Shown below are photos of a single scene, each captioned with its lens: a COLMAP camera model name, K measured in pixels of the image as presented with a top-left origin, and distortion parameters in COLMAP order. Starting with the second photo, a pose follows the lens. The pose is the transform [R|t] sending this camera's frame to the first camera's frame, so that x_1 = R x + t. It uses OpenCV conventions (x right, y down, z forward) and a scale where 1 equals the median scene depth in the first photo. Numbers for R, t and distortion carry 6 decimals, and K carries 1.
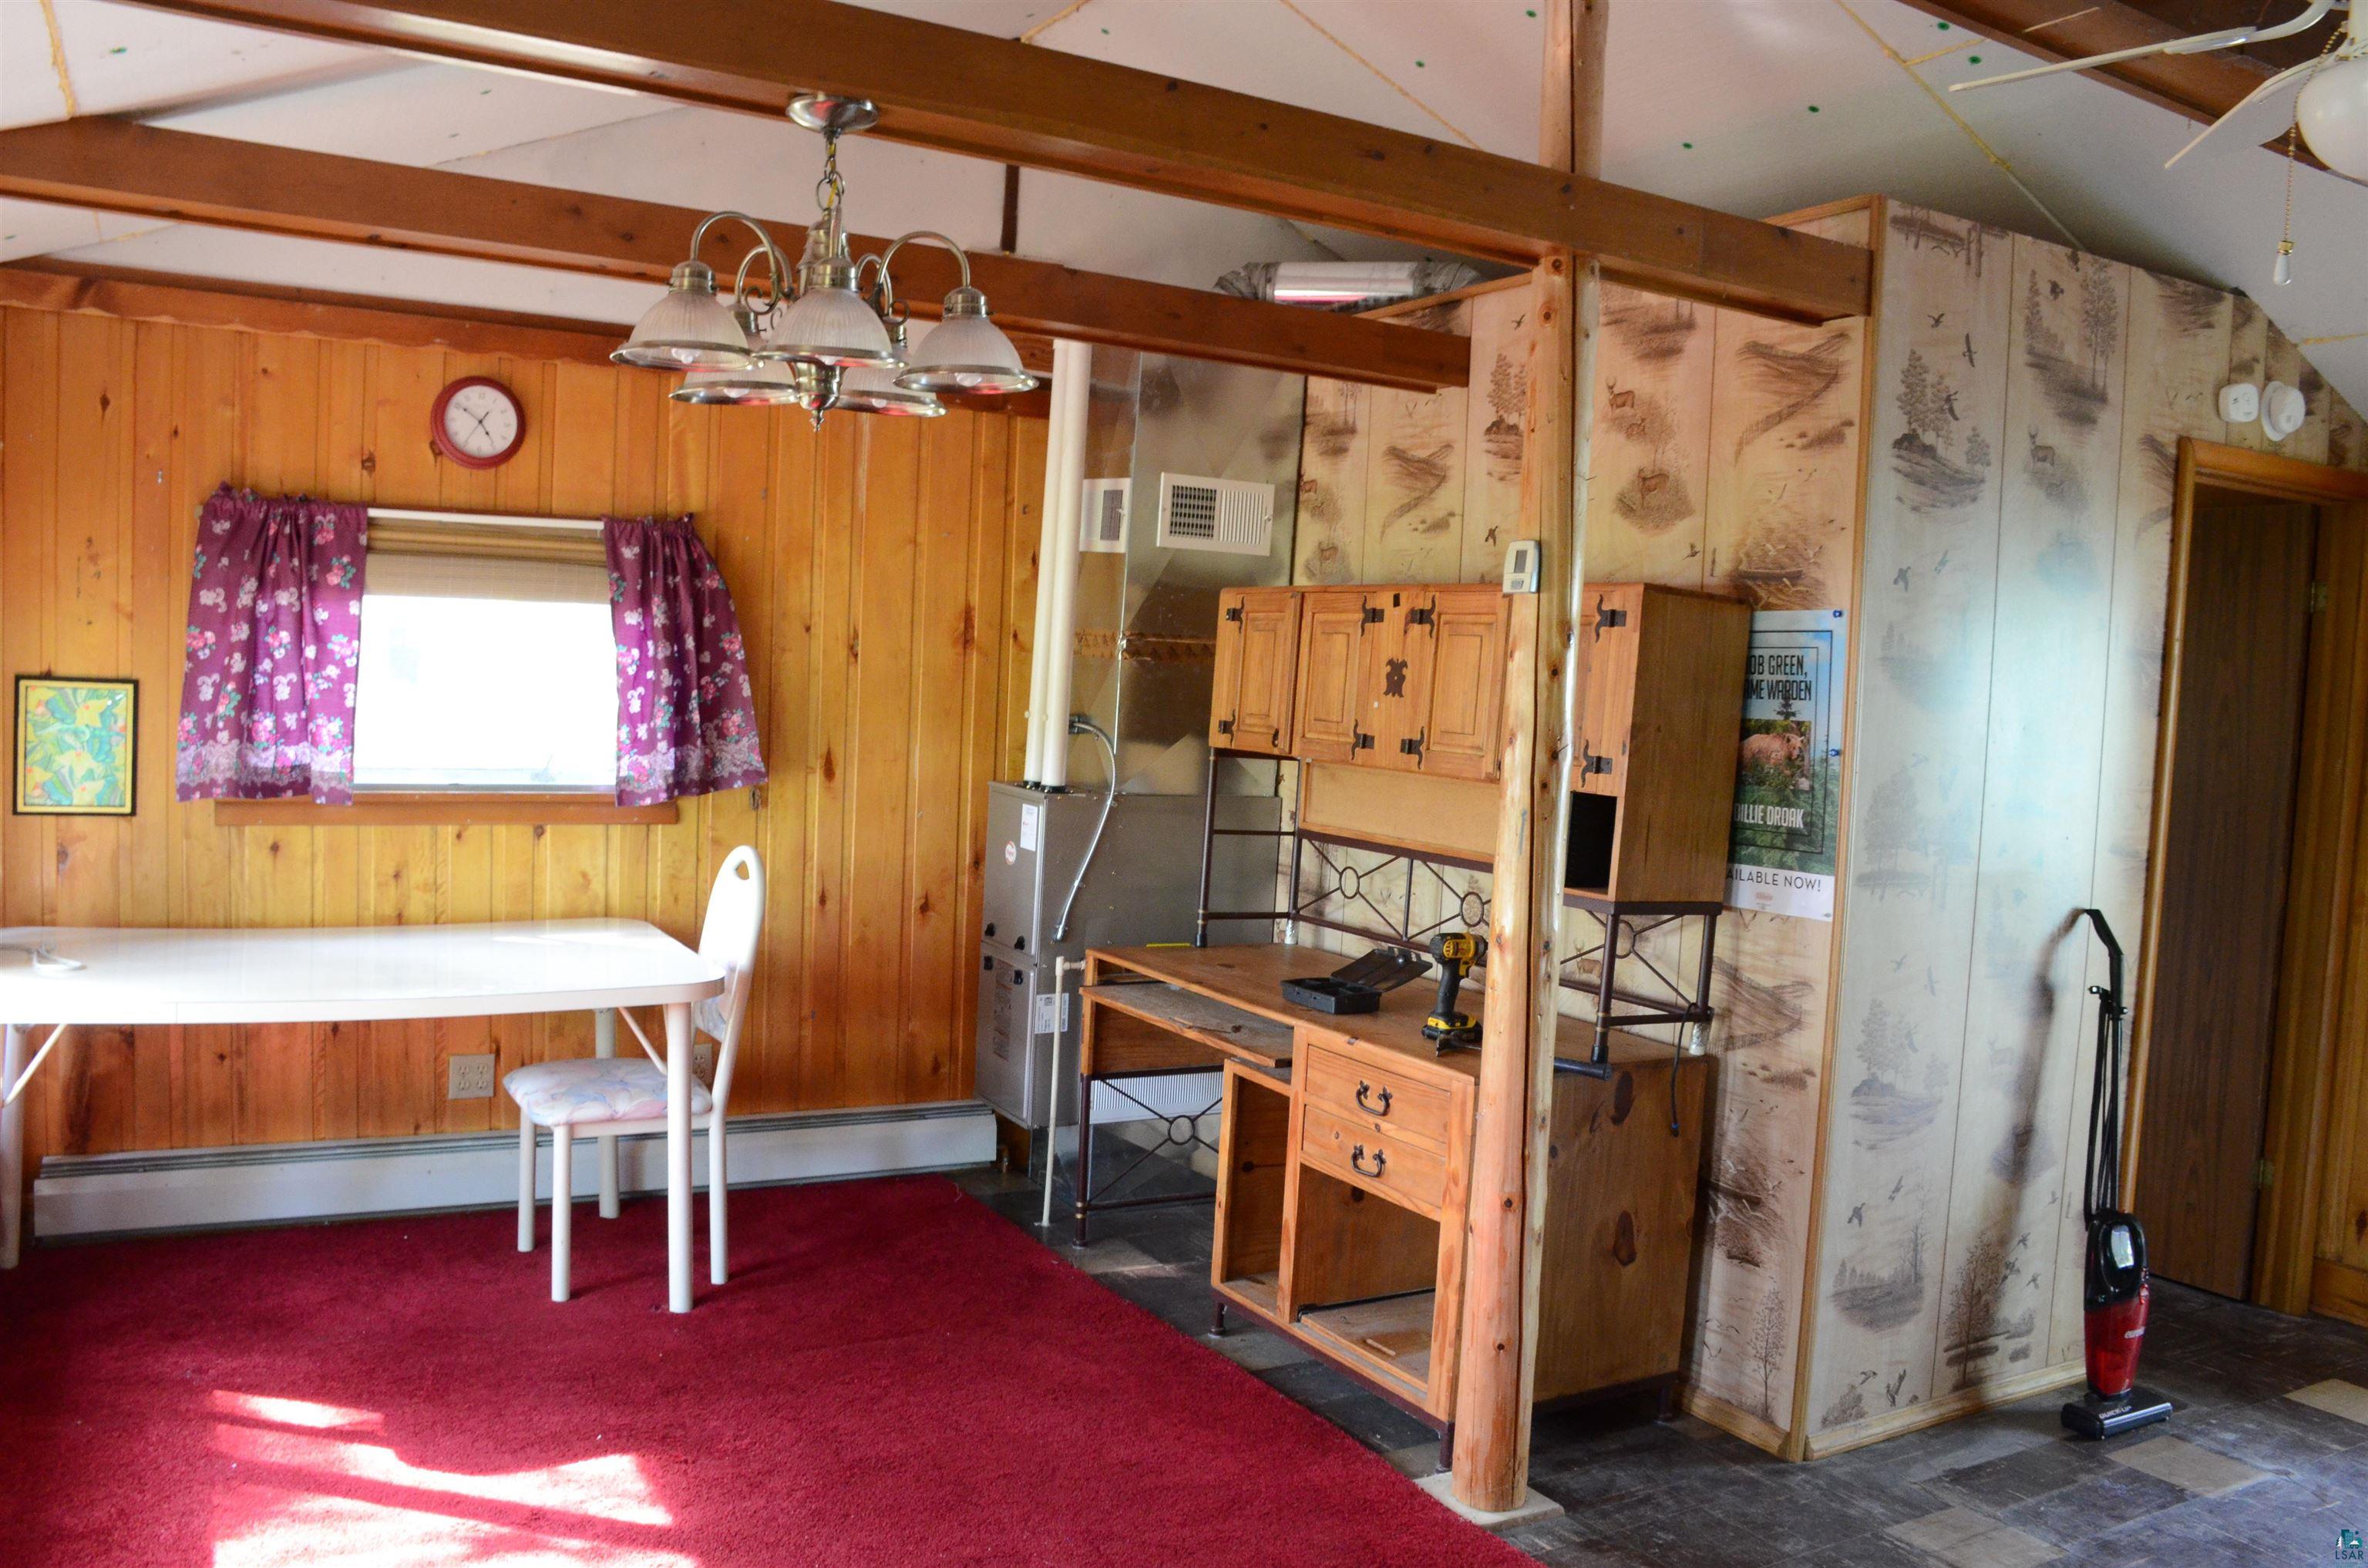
lens RADIAL K [[1816.3, 0, 1177.1], [0, 1816.3, 790.1], [0, 0, 1]] dist [-0.136599, 0.068770]
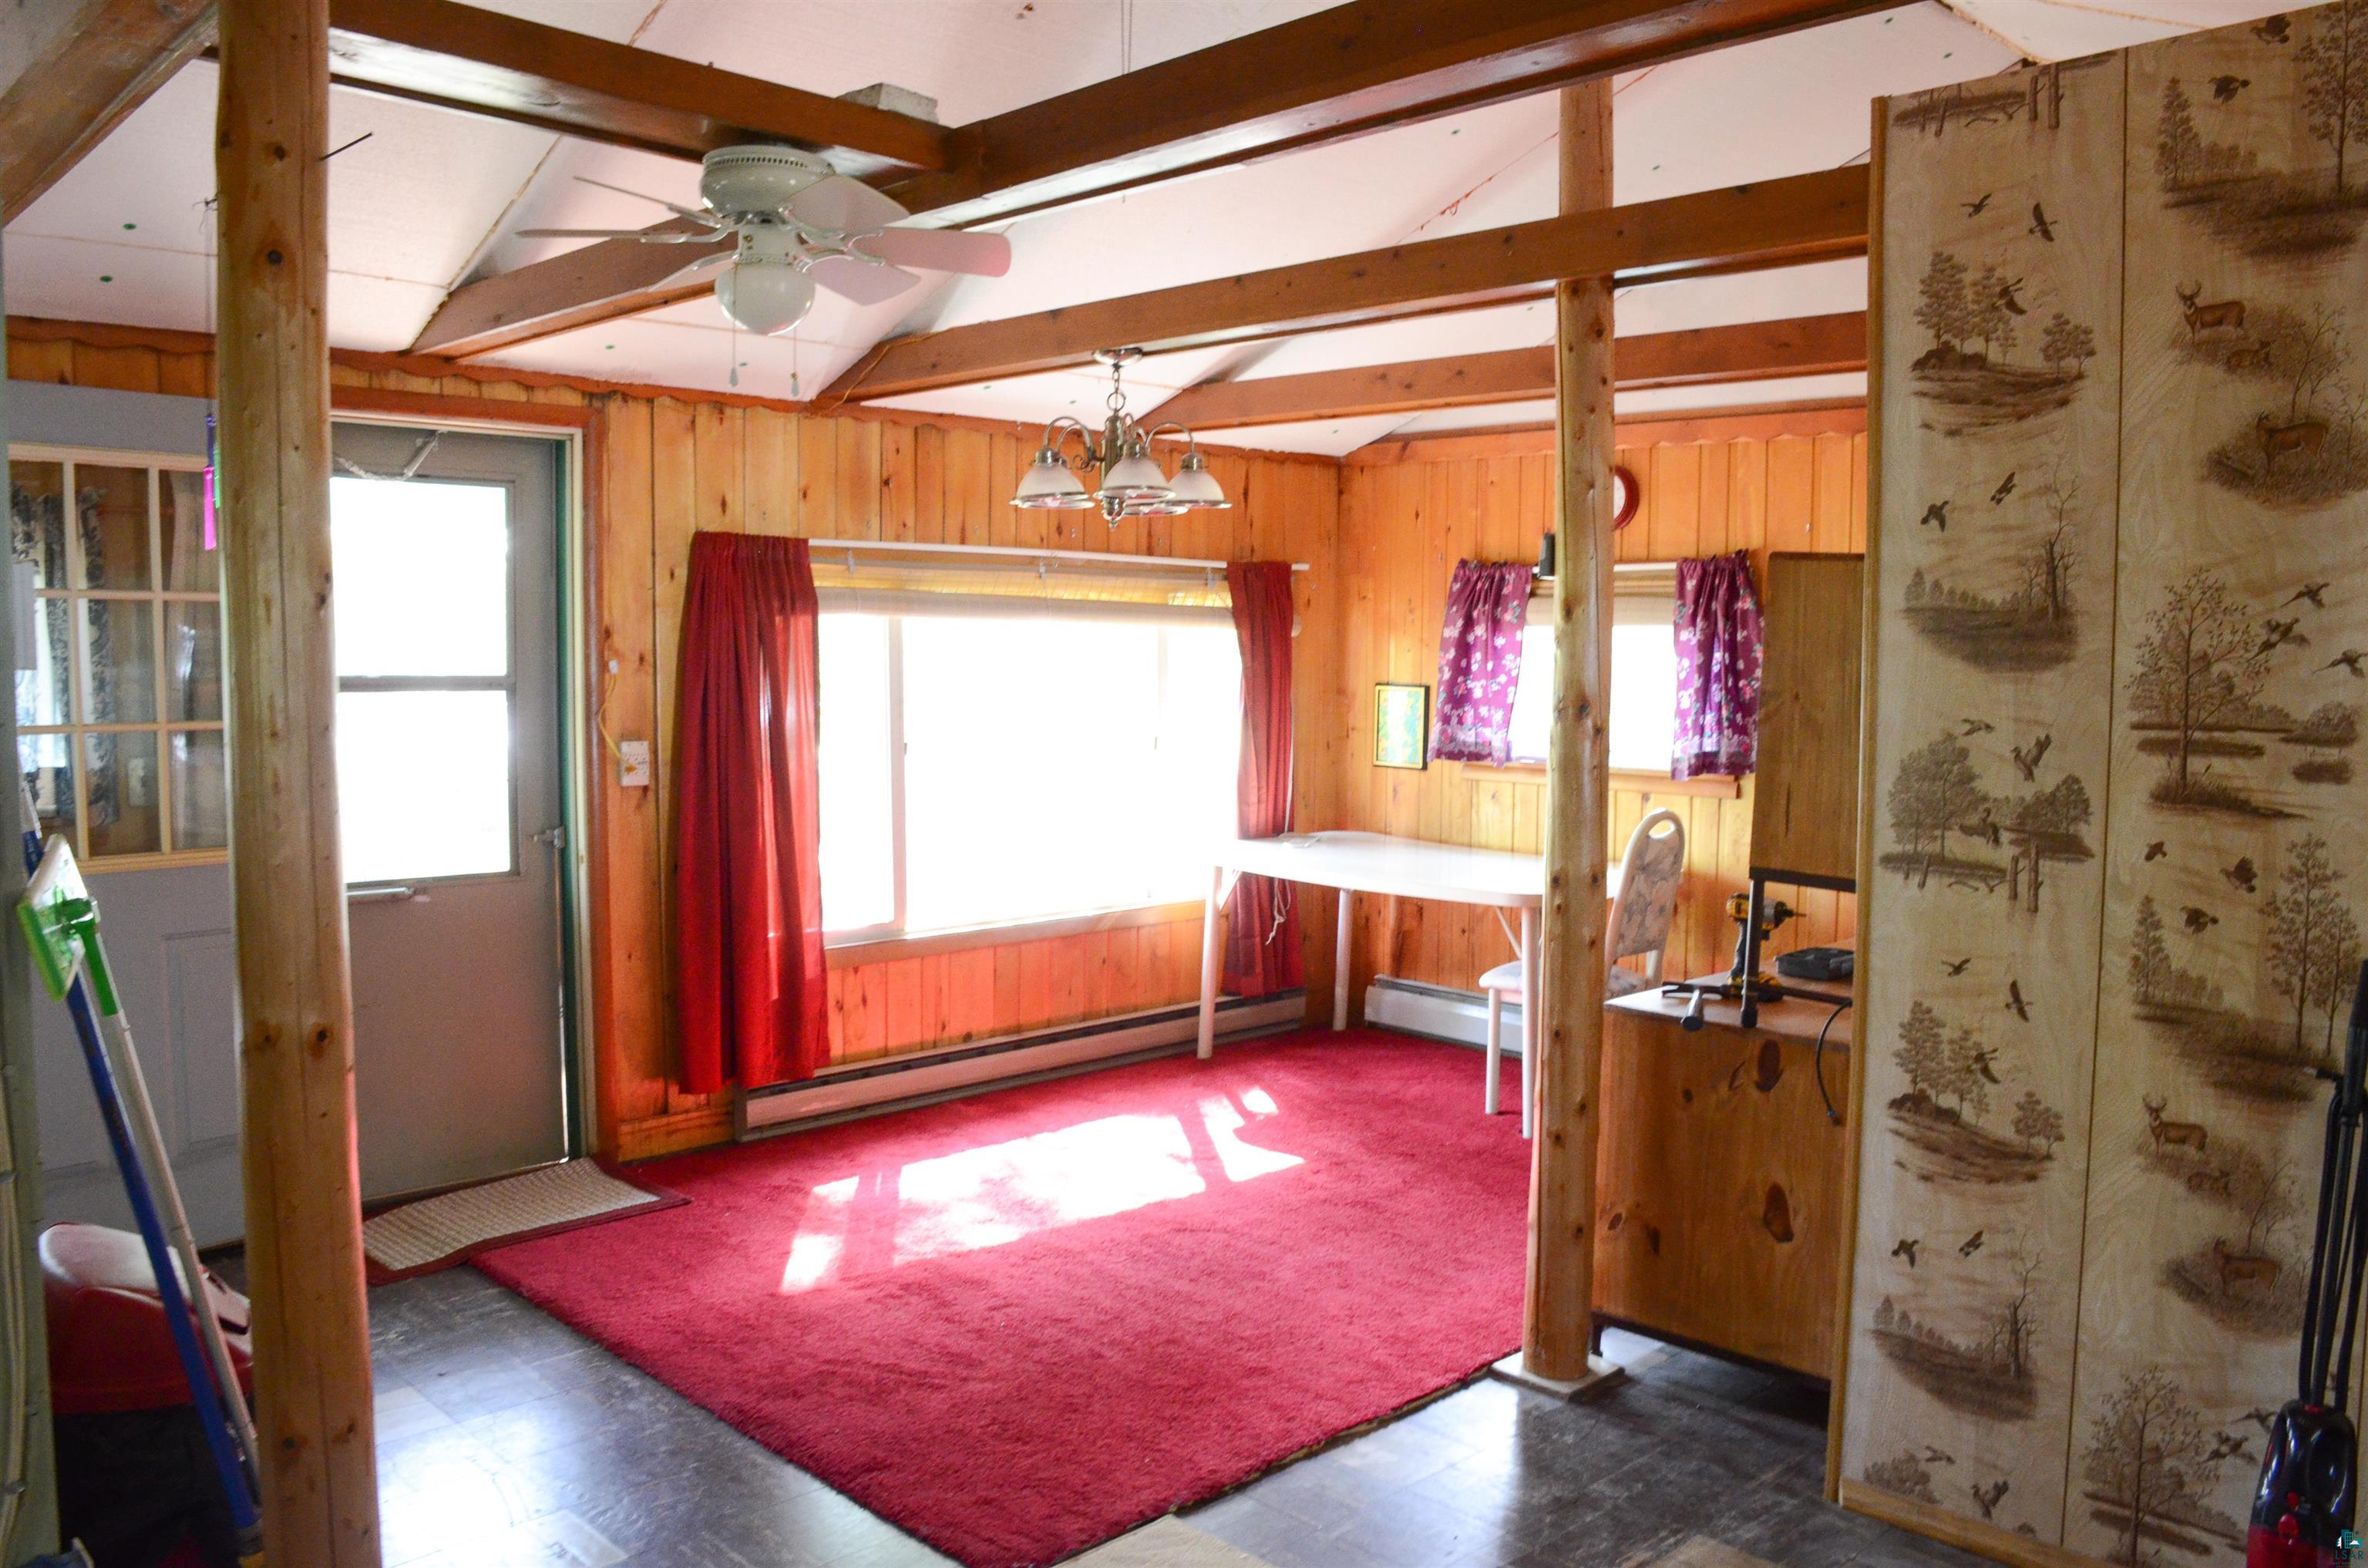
lens RADIAL K [[1816.3, 0, 1179.2], [0, 1816.3, 790.9], [0, 0, 1]] dist [-0.136599, 0.068770]
pose [[0.253780, 0.032659, -0.966710, 0.953959], [-0.062865, 0.997874, 0.017209, 0.018732], [0.965217, 0.056405, 0.255294, 0.357432]]
